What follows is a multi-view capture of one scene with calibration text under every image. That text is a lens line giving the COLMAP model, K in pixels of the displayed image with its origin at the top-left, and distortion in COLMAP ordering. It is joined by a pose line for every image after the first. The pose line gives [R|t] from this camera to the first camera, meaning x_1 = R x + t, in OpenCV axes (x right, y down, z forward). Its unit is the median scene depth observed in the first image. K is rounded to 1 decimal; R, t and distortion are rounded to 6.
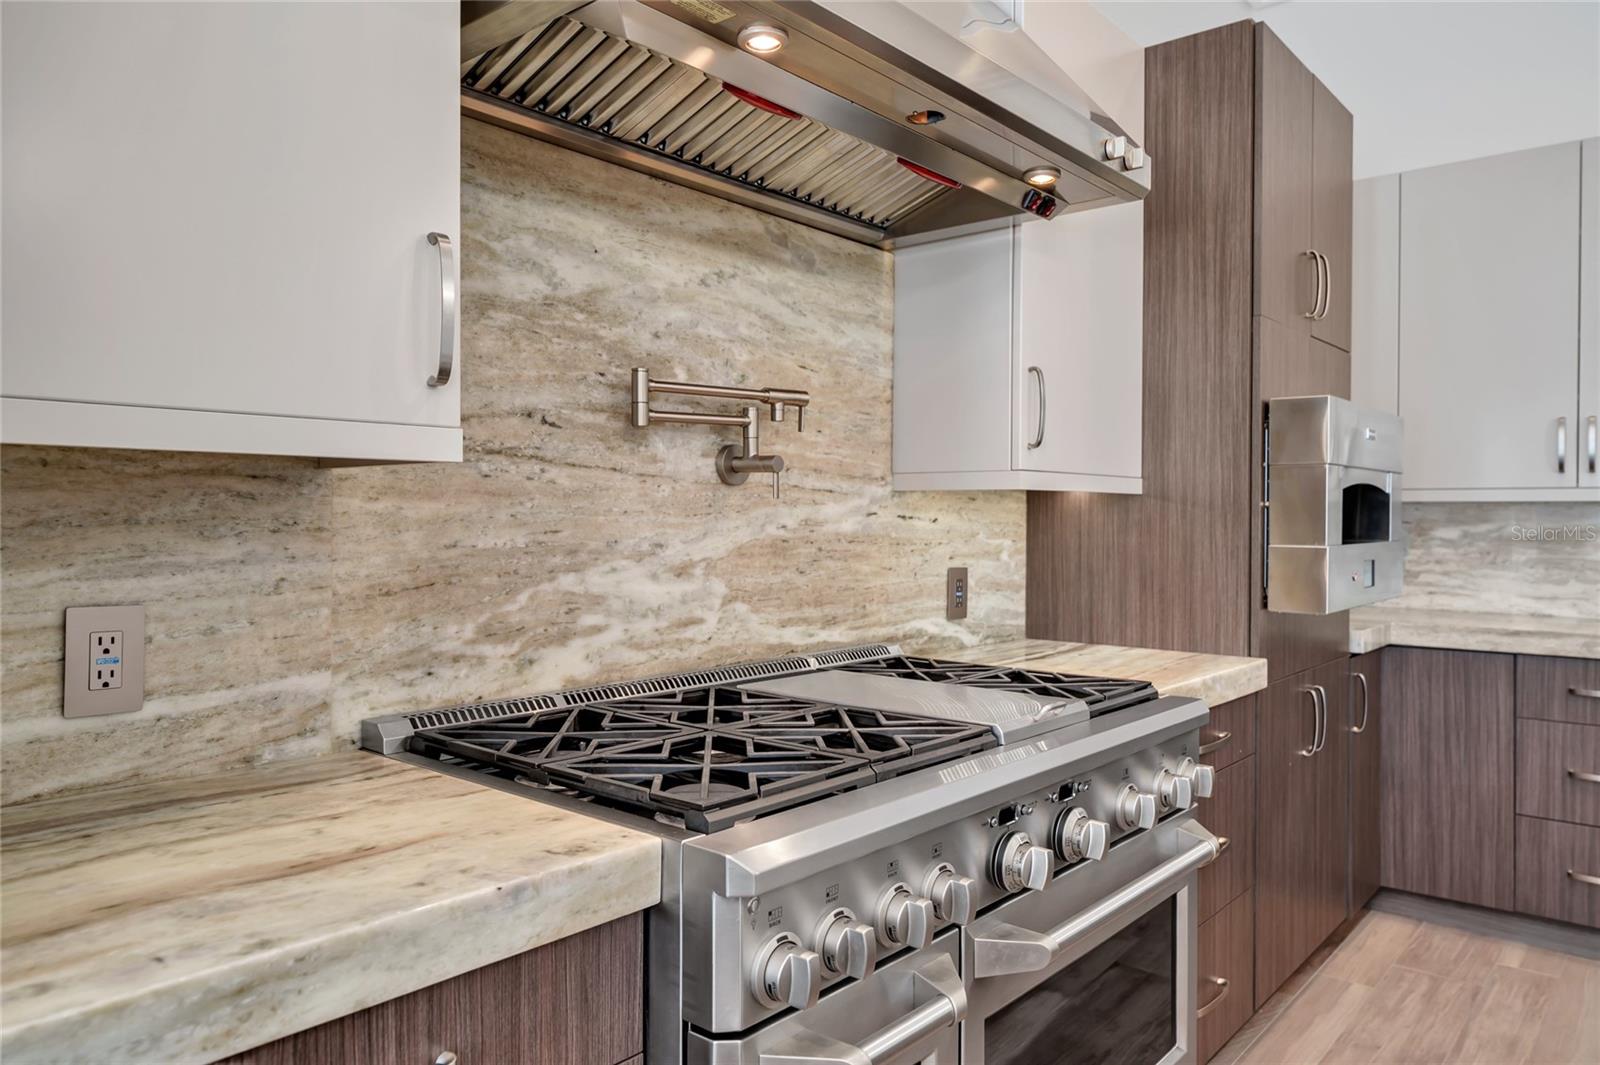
lens RADIAL K [[1081.5, 0, 810.0], [0, 1081.5, 526.3], [0, 0, 1]] dist [0.001476, 0.001656]
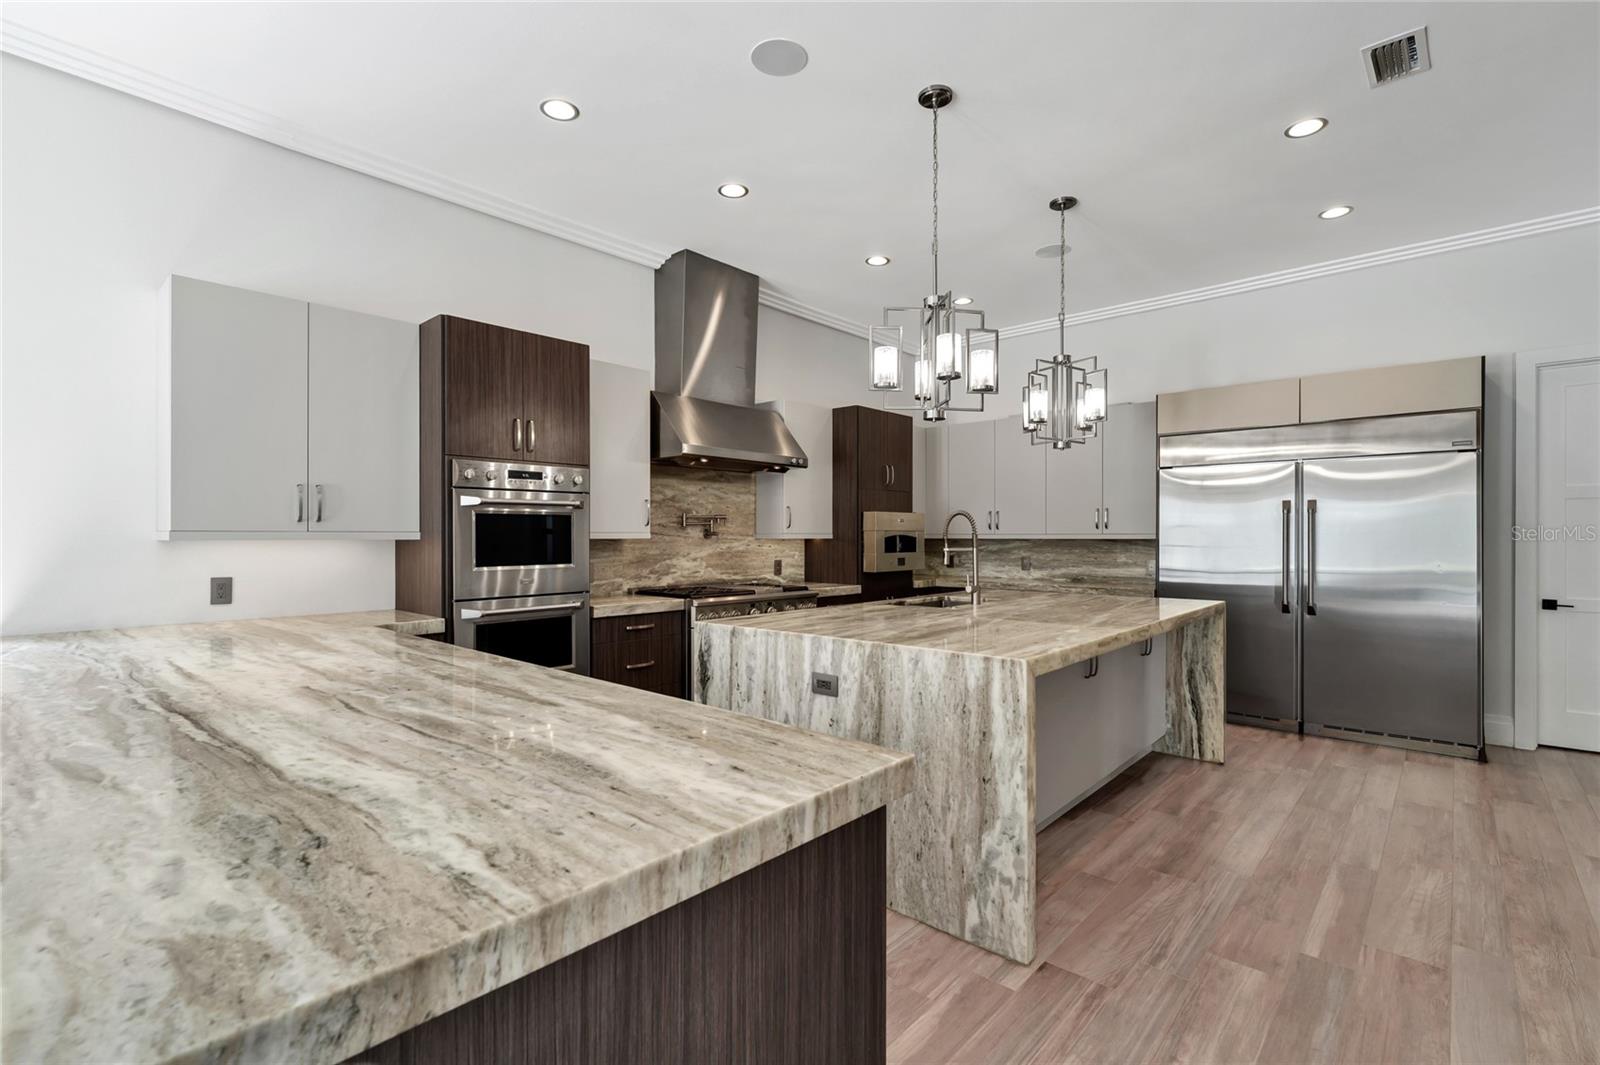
lens RADIAL K [[739.8, 0, 800.0], [0, 739.8, 532.5], [0, 0, 1]] dist [-0.001659, -0.000751]
pose [[0.999661, -0.003060, -0.025850, 0.372837], [0.002678, 0.999887, -0.014774, -0.020776], [0.025892, 0.014699, 0.999557, -1.900640]]
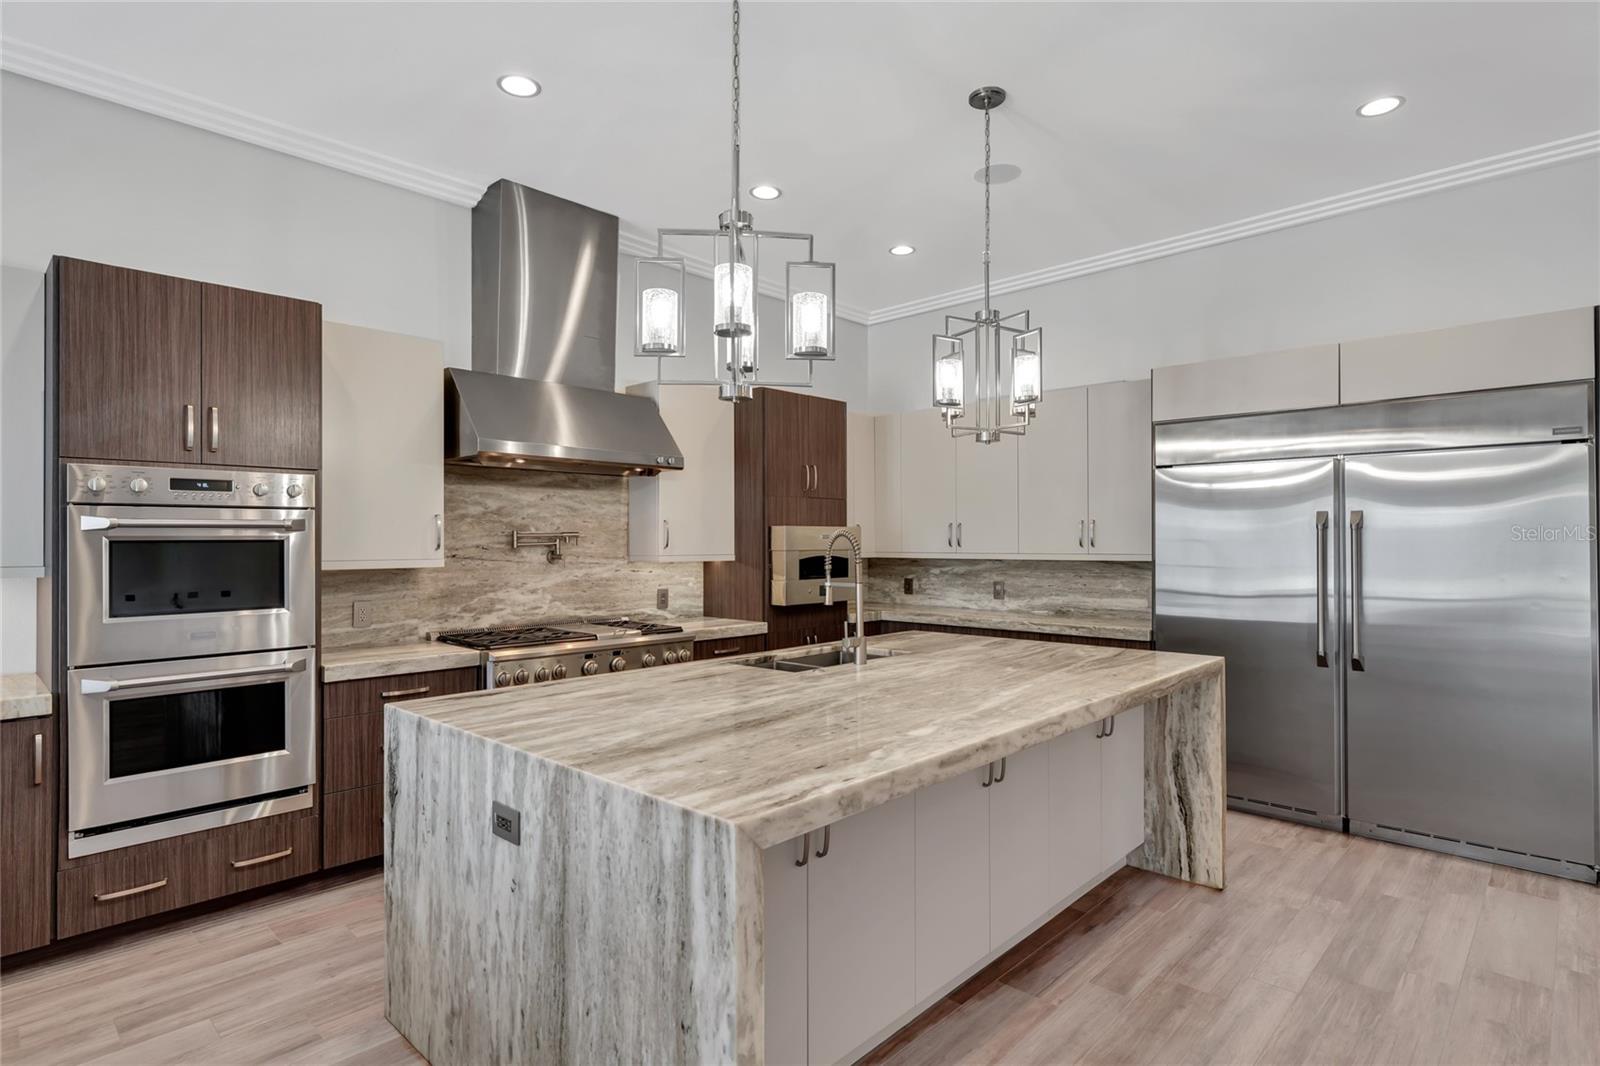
lens RADIAL K [[830.2, 0, 804.7], [0, 830.2, 530.7], [0, 0, 1]] dist [-0.000802, -0.000247]
pose [[0.998562, -0.006852, -0.053174, 0.825957], [0.005660, 0.999730, -0.022533, -0.079364], [0.053314, 0.022199, 0.998331, -1.423490]]
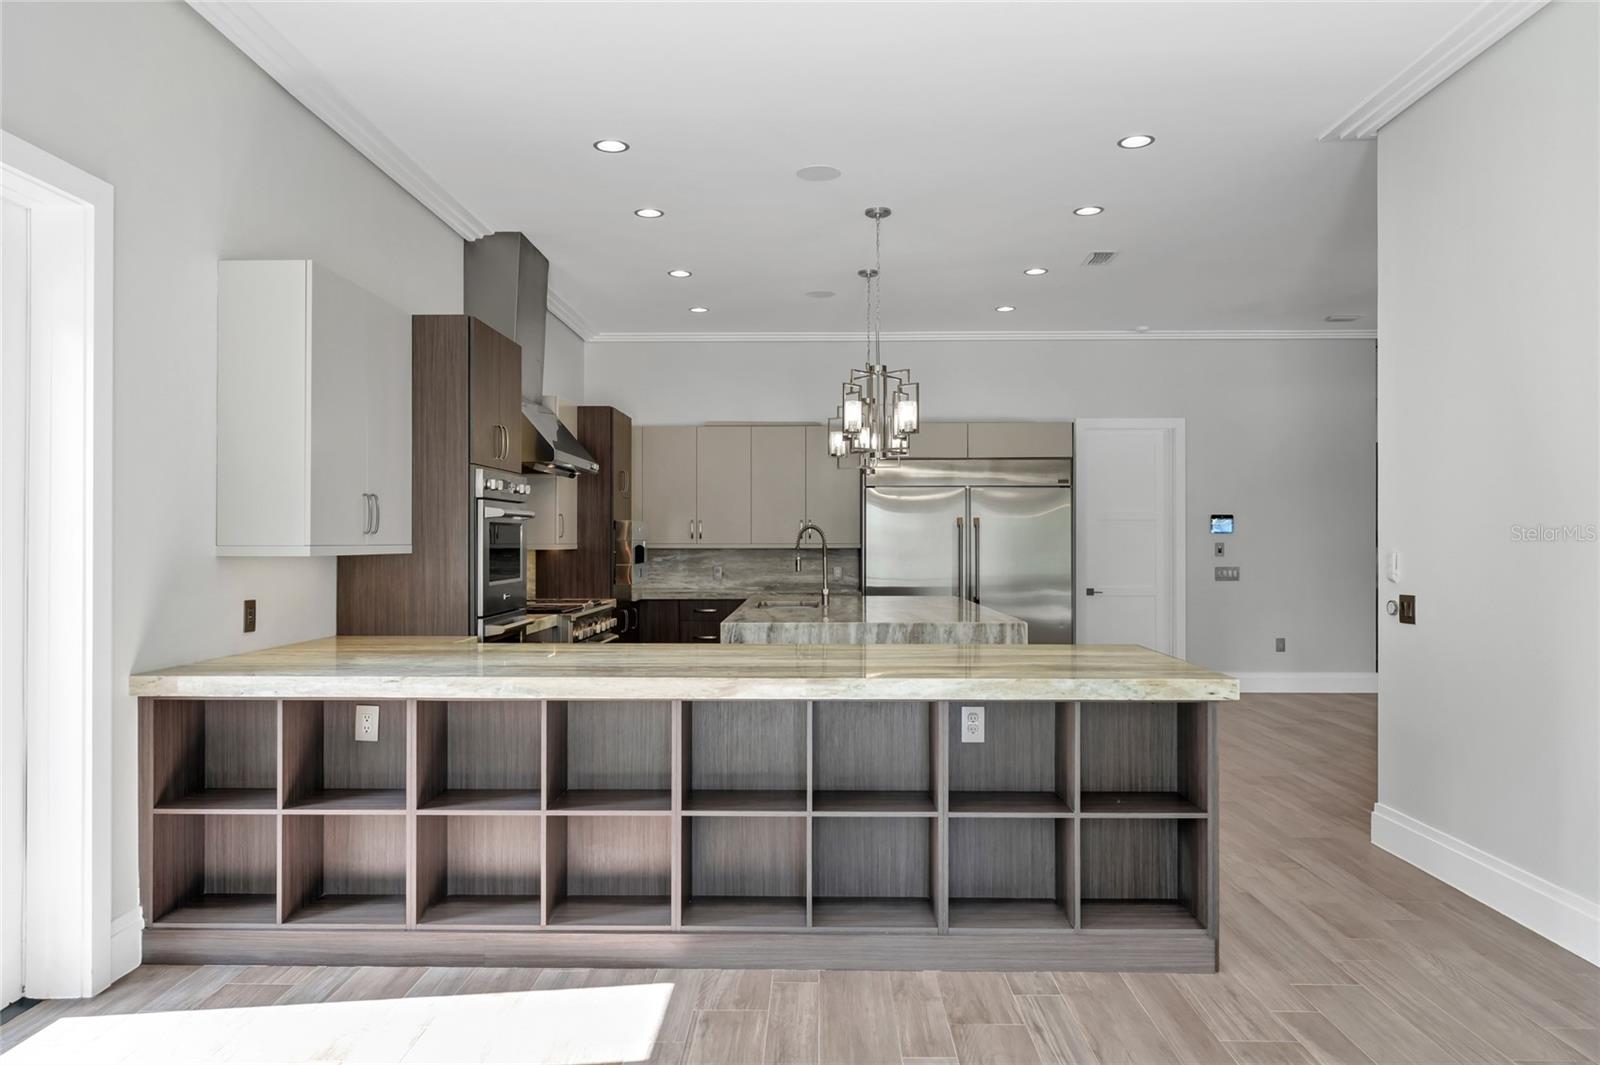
lens RADIAL K [[1081.5, 0, 810.0], [0, 1081.5, 526.3], [0, 0, 1]] dist [0.001476, 0.001656]
pose [[0.769850, 0.005540, 0.638201, -1.647894], [0.008758, 0.999776, -0.019243, -0.041501], [-0.638165, 0.020403, 0.769630, -2.582565]]
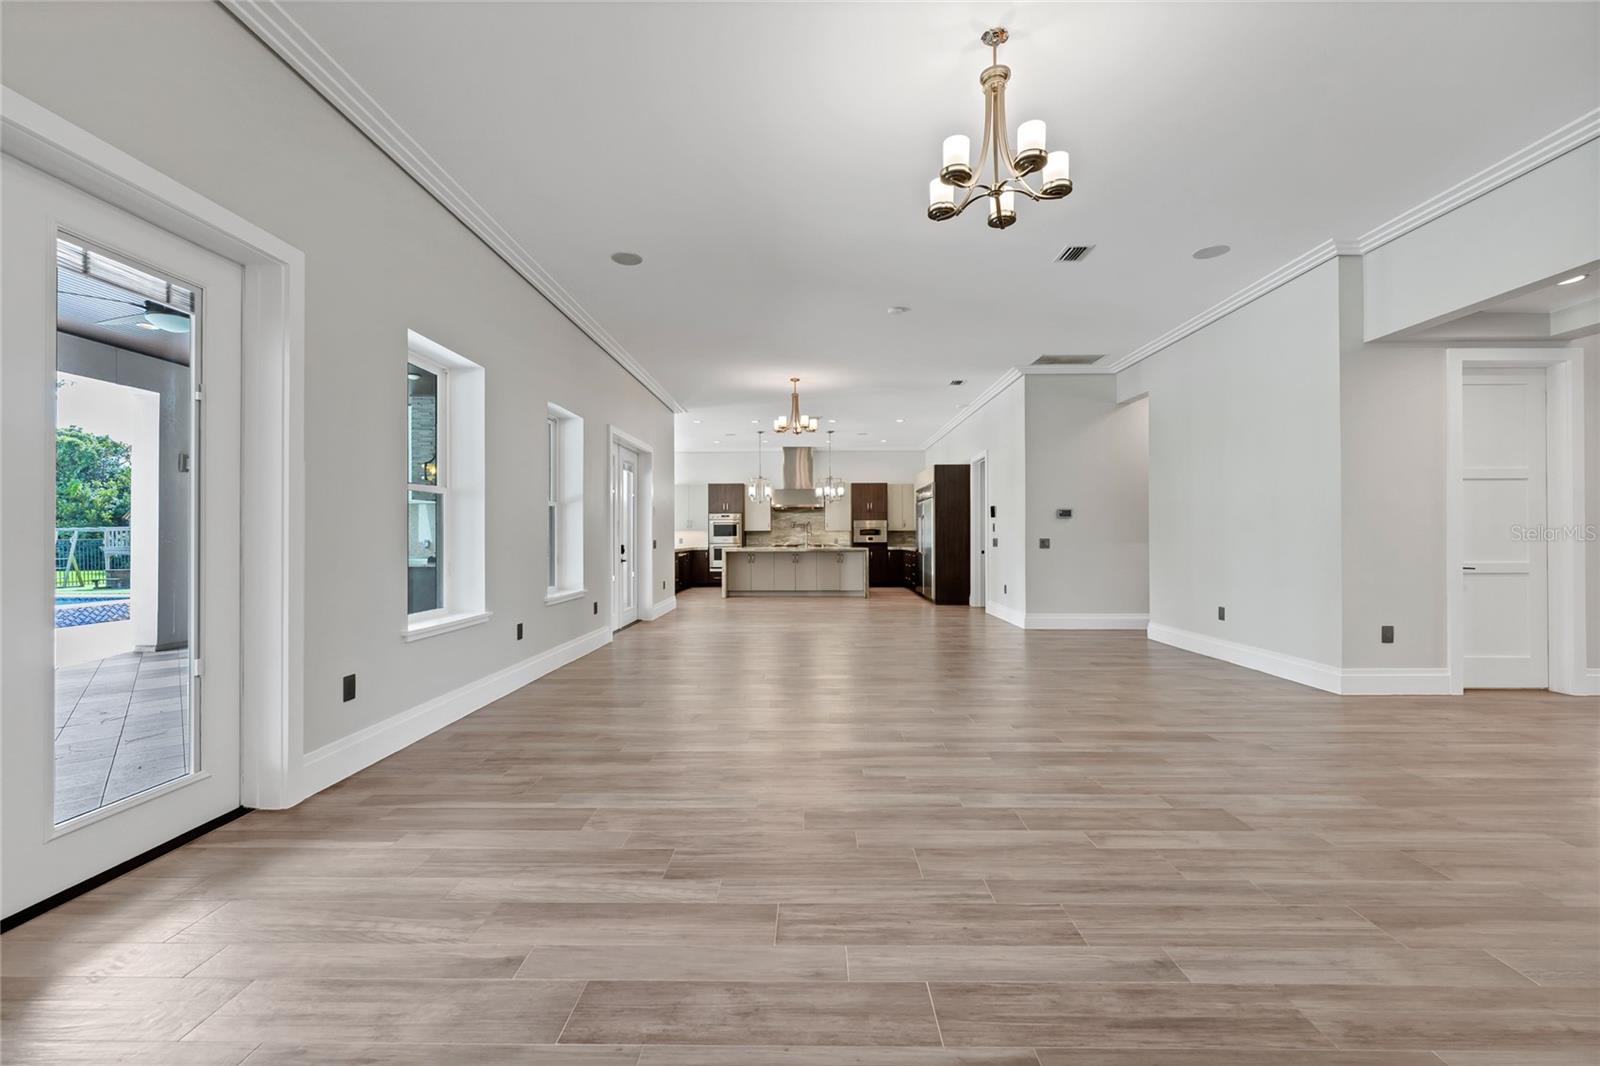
lens RADIAL K [[668.3, 0, 803.2], [0, 668.3, 534.8], [0, 0, 1]] dist [-0.000856, -0.000467]
pose [[0.630876, -0.009228, -0.775828, 6.511893], [-0.002828, 0.999895, -0.014193, 0.130128], [0.775878, 0.011148, 0.630784, -4.295120]]
